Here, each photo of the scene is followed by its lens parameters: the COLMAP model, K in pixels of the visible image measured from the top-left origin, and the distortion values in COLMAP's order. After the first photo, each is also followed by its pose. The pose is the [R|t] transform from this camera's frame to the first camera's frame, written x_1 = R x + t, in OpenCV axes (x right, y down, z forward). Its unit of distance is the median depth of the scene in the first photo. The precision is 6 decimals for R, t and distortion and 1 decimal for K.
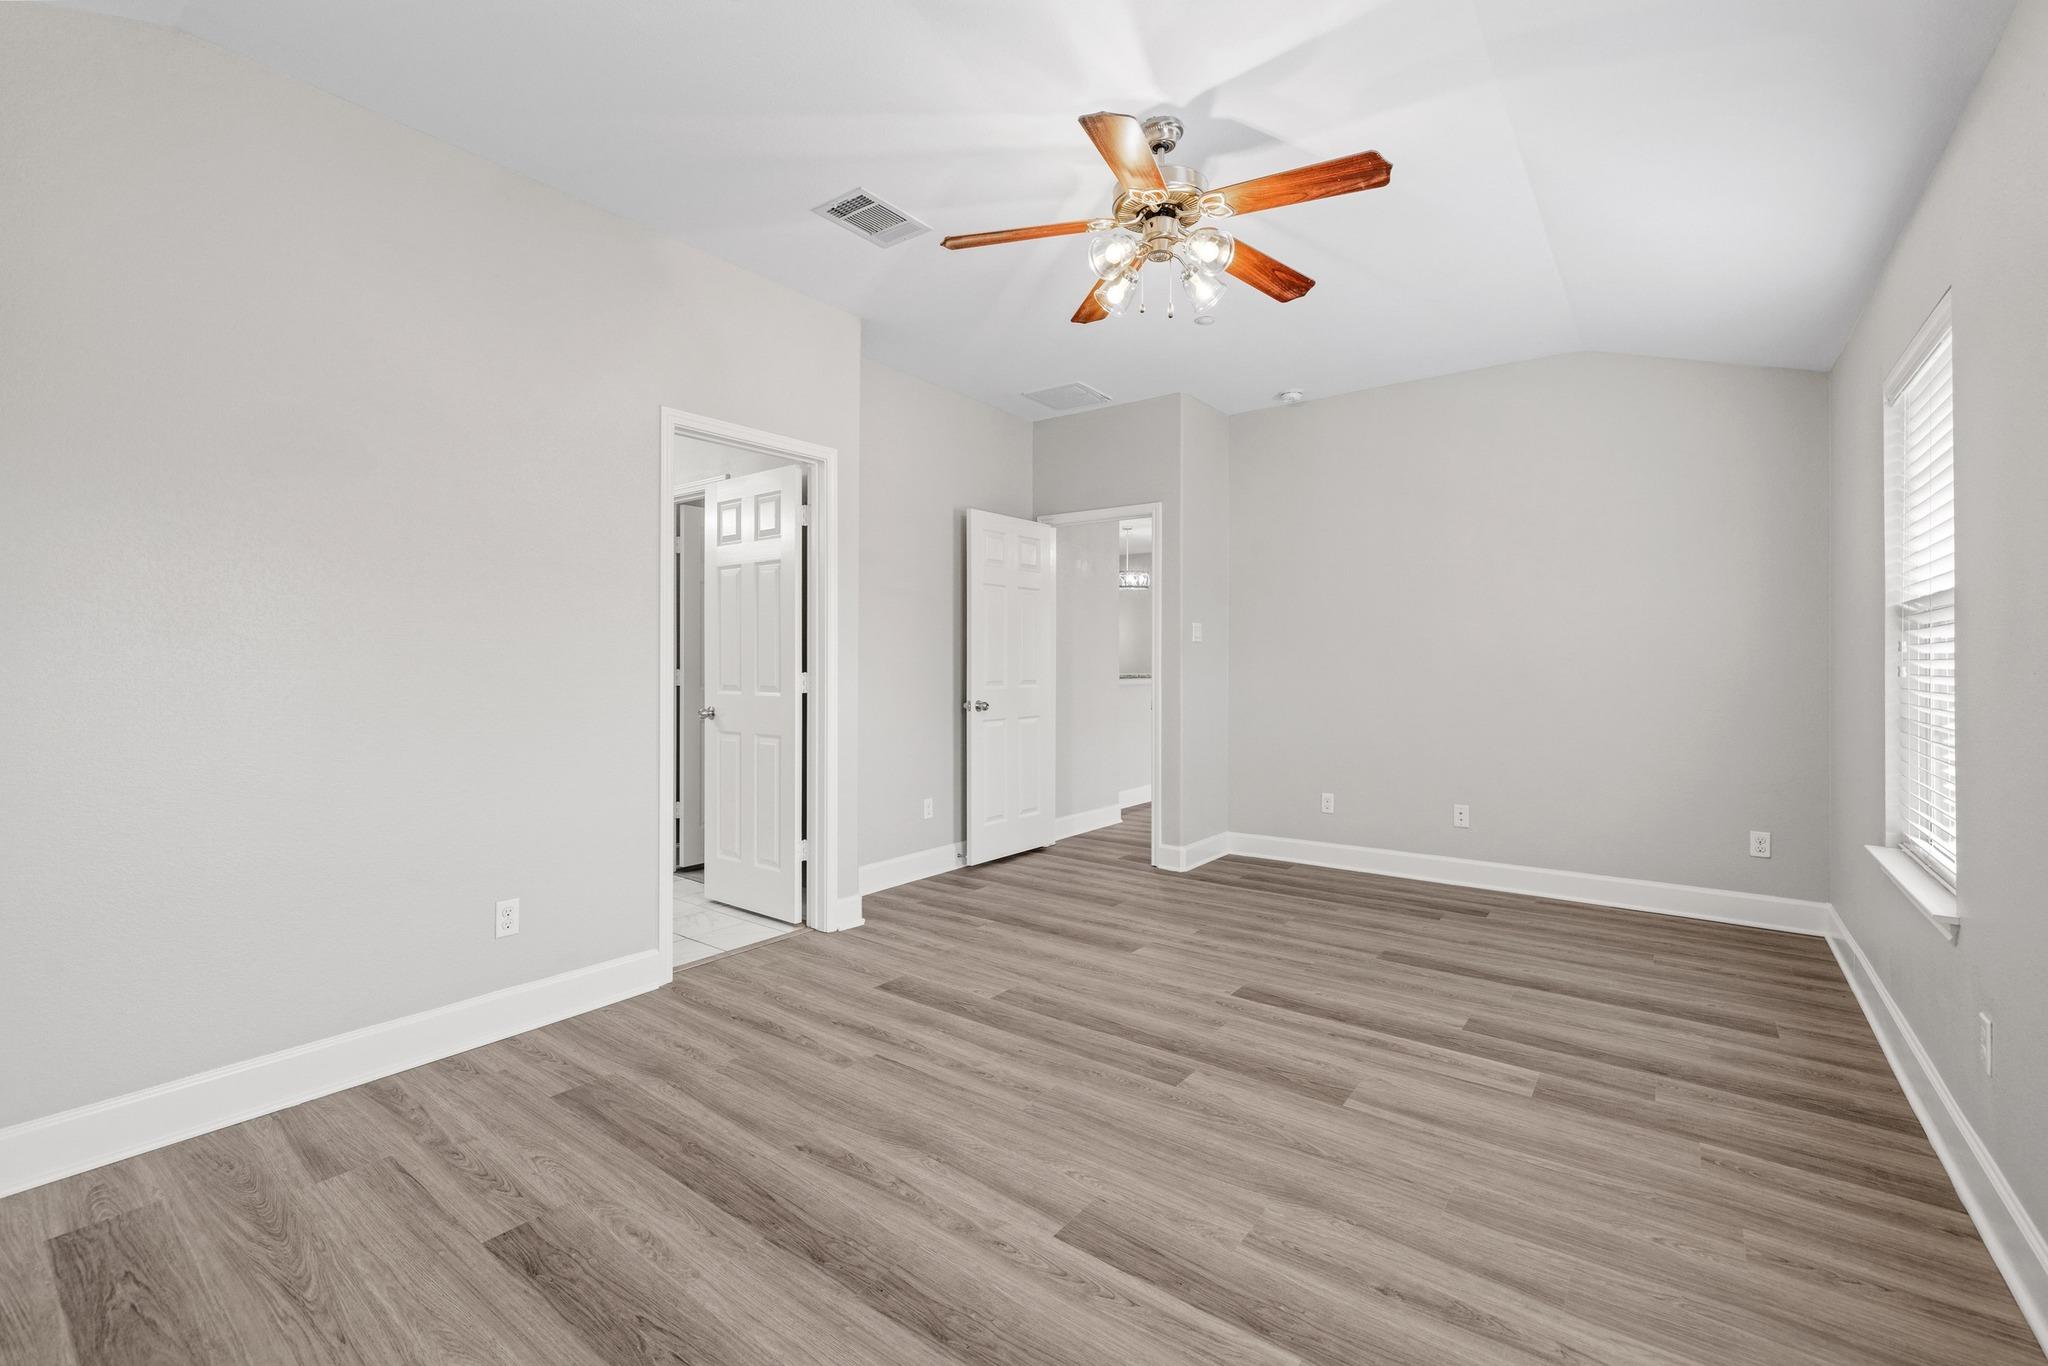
lens RADIAL K [[861.6, 0, 1024.2], [0, 861.6, 676.0], [0, 0, 1]] dist [-0.001507, -0.000272]
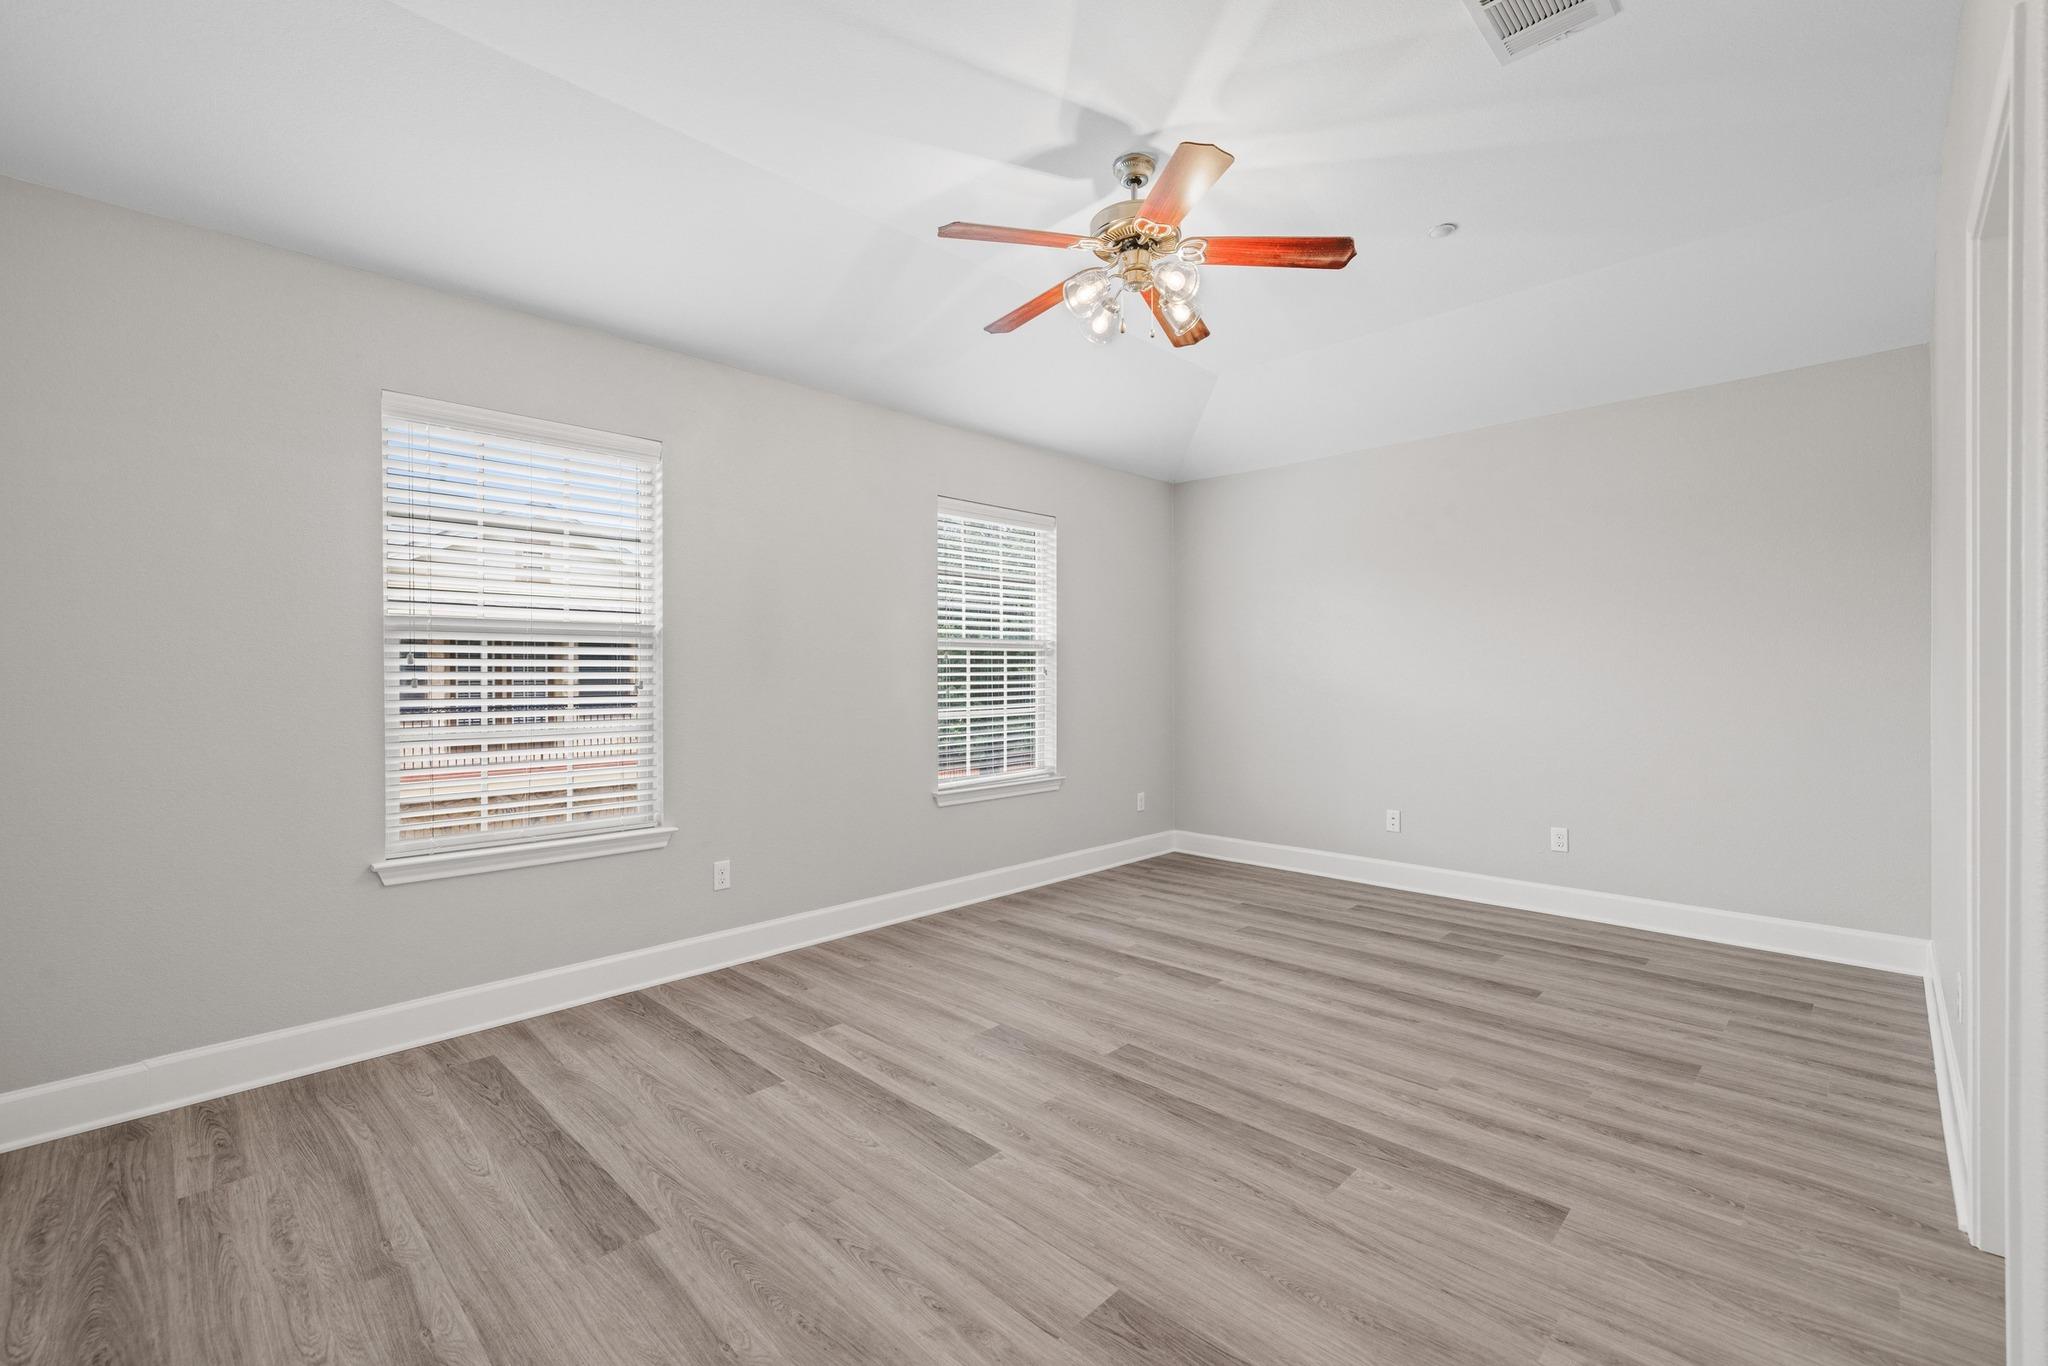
lens RADIAL K [[861.6, 0, 1023.5], [0, 861.6, 670.1], [0, 0, 1]] dist [-0.001507, -0.000272]
pose [[-0.992269, 0.003296, 0.124058, 0.157802], [0.004418, 0.999952, 0.008774, -0.028024], [-0.124023, 0.009255, -0.992236, 1.992351]]
